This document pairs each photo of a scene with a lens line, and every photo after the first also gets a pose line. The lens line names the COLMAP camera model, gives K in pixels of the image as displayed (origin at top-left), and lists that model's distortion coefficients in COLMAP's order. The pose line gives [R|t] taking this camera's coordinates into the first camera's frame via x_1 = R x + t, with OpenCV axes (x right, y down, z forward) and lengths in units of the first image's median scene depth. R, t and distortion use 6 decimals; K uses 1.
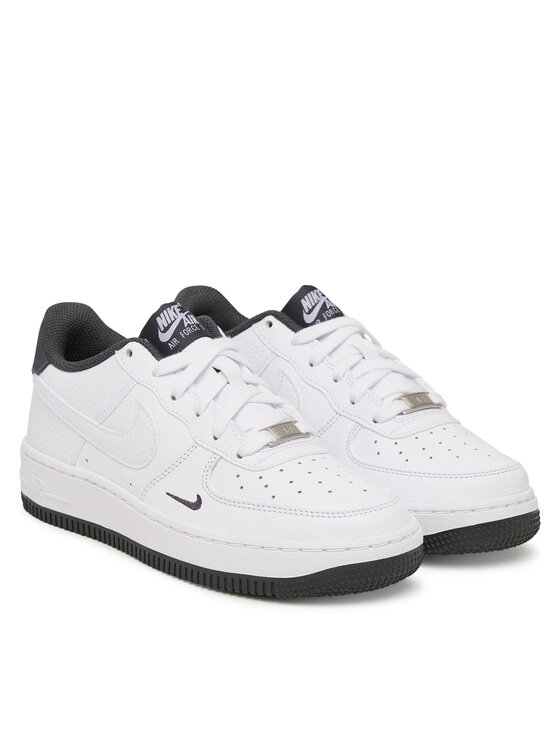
lens RADIAL K [[2193.2, 0, 279.8], [0, 2193.2, 372.9], [0, 0, 1]] dist [0.055659, 0.000000]
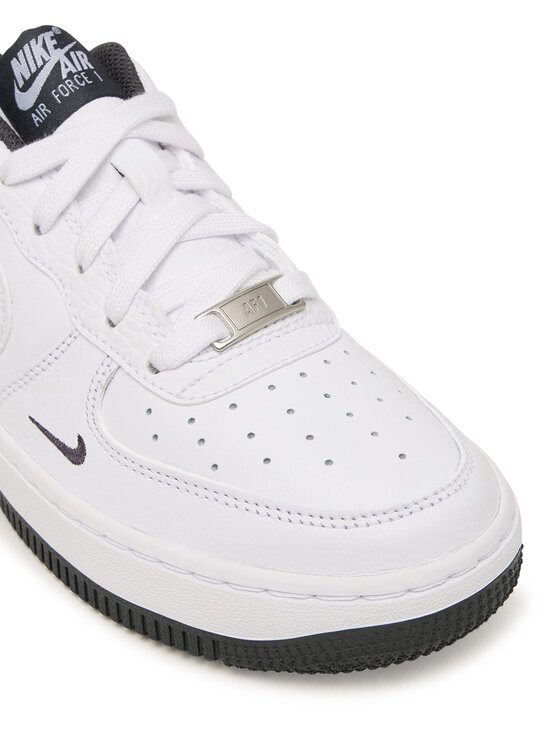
lens RADIAL K [[1172.1, 0, 280.1], [0, 1172.1, 373.3], [0, 0, 1]] dist [-0.099045, 0.000000]
pose [[0.993650, 0.024905, -0.109720, 0.038657], [0.019575, 0.922054, 0.386565, -0.062093], [0.110796, -0.386258, 0.915712, 0.744261]]
